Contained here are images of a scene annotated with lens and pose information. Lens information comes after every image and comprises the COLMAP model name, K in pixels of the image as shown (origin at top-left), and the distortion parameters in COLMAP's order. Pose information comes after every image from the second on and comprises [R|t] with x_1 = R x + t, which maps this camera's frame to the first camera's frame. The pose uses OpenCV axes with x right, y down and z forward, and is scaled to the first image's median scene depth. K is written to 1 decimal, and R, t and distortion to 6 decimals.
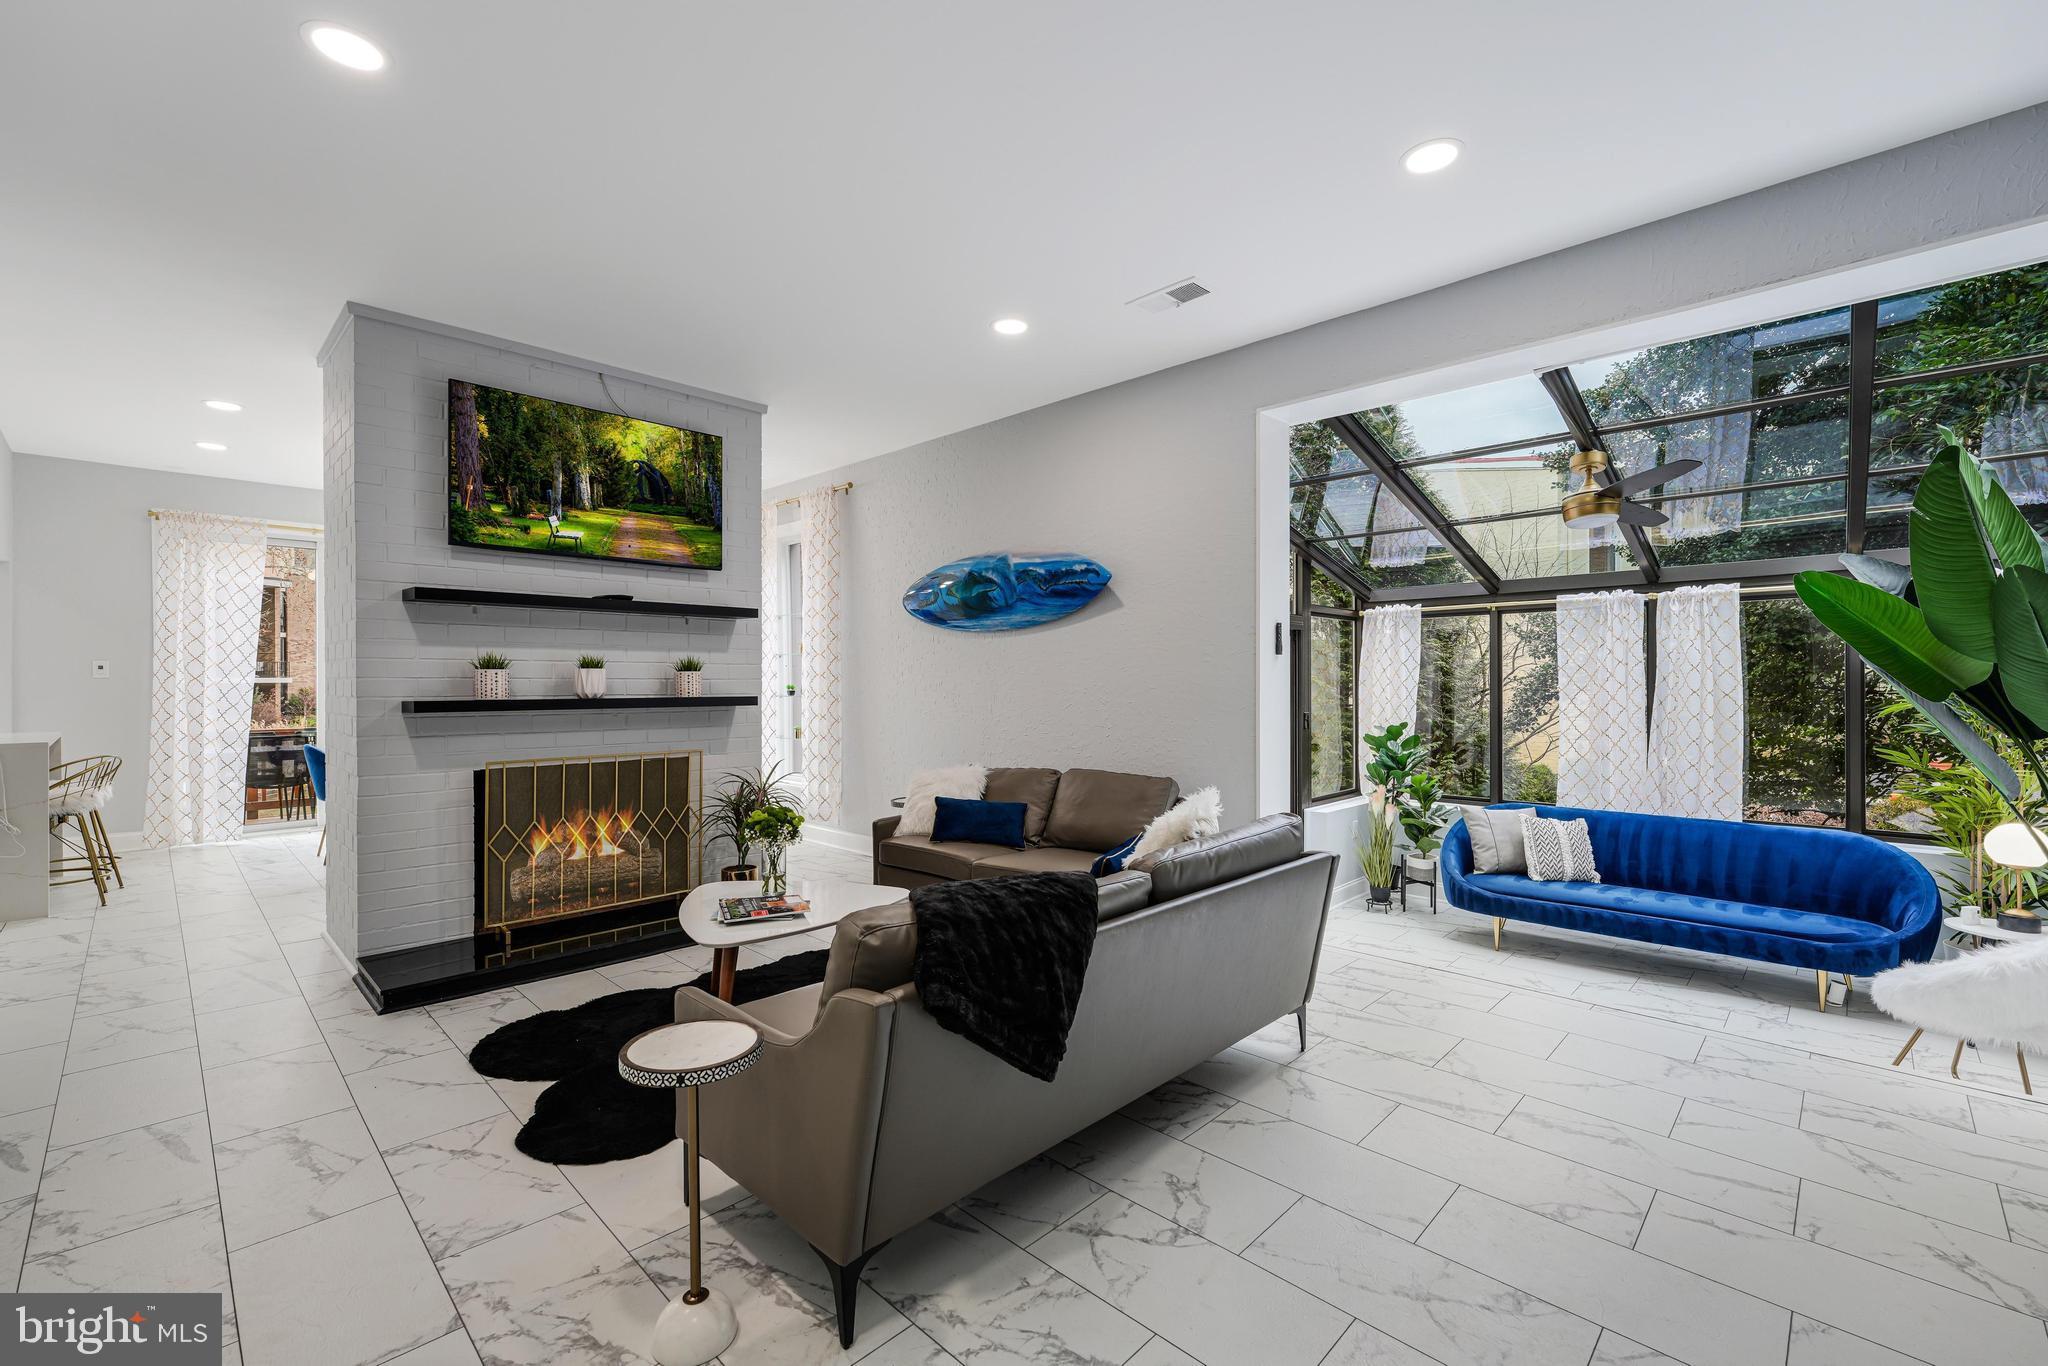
lens RADIAL K [[828.5, 0, 1017.5], [0, 828.5, 696.2], [0, 0, 1]] dist [0.000997, 0.000147]
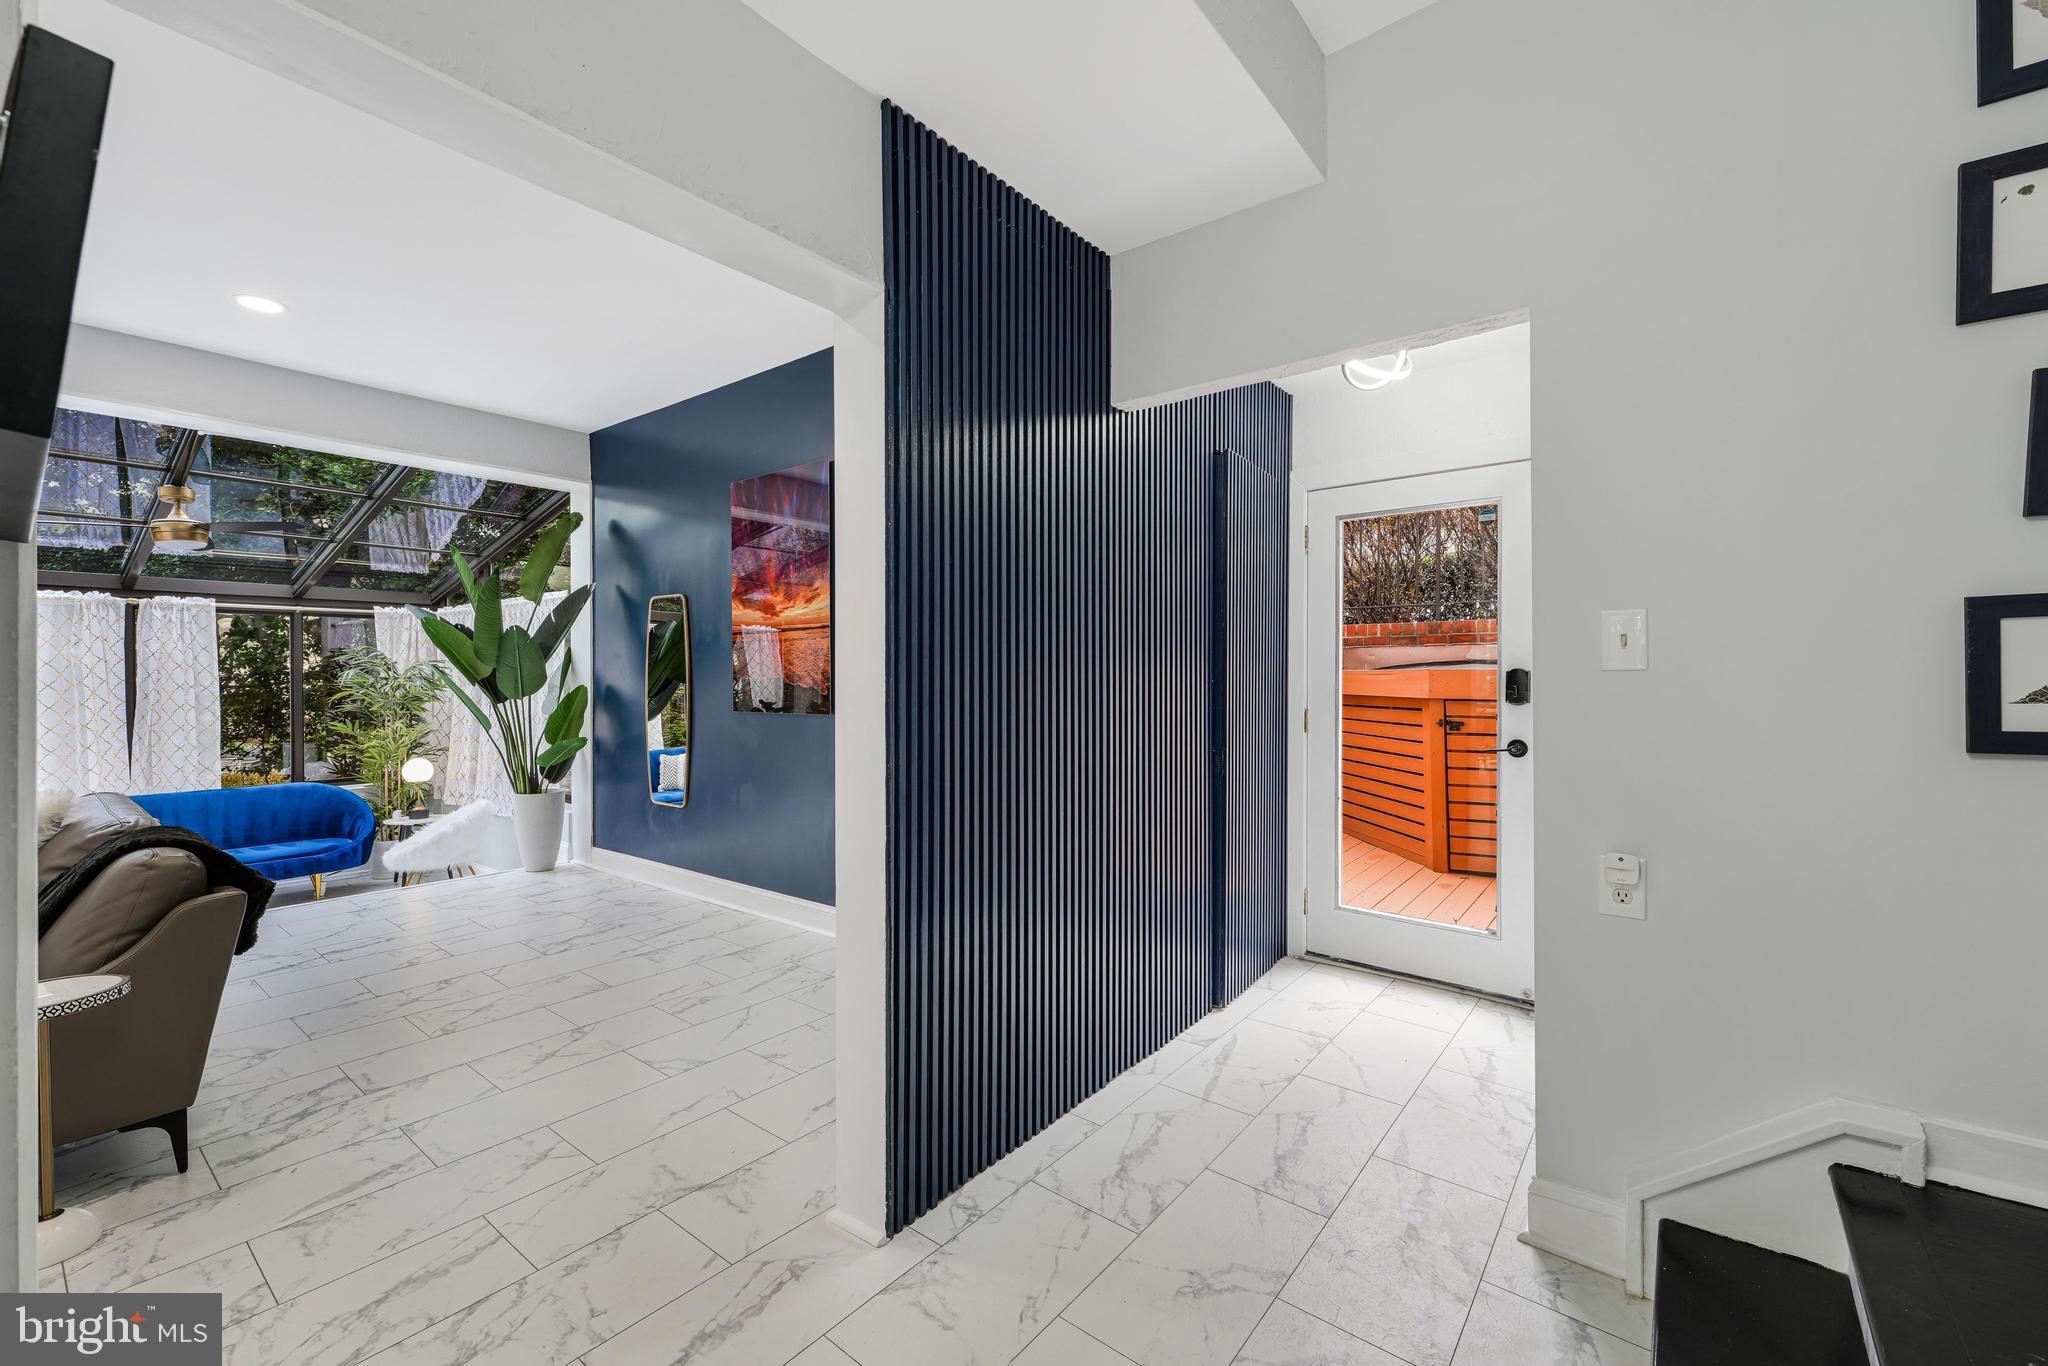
lens RADIAL K [[828.5, 0, 1034.4], [0, 828.5, 681.8], [0, 0, 1]] dist [0.000997, 0.000147]
pose [[-0.135564, -0.001241, 0.990768, -0.527607], [0.017174, 0.999846, 0.003602, 0.005270], [-0.990620, 0.017503, -0.135521, -0.050677]]
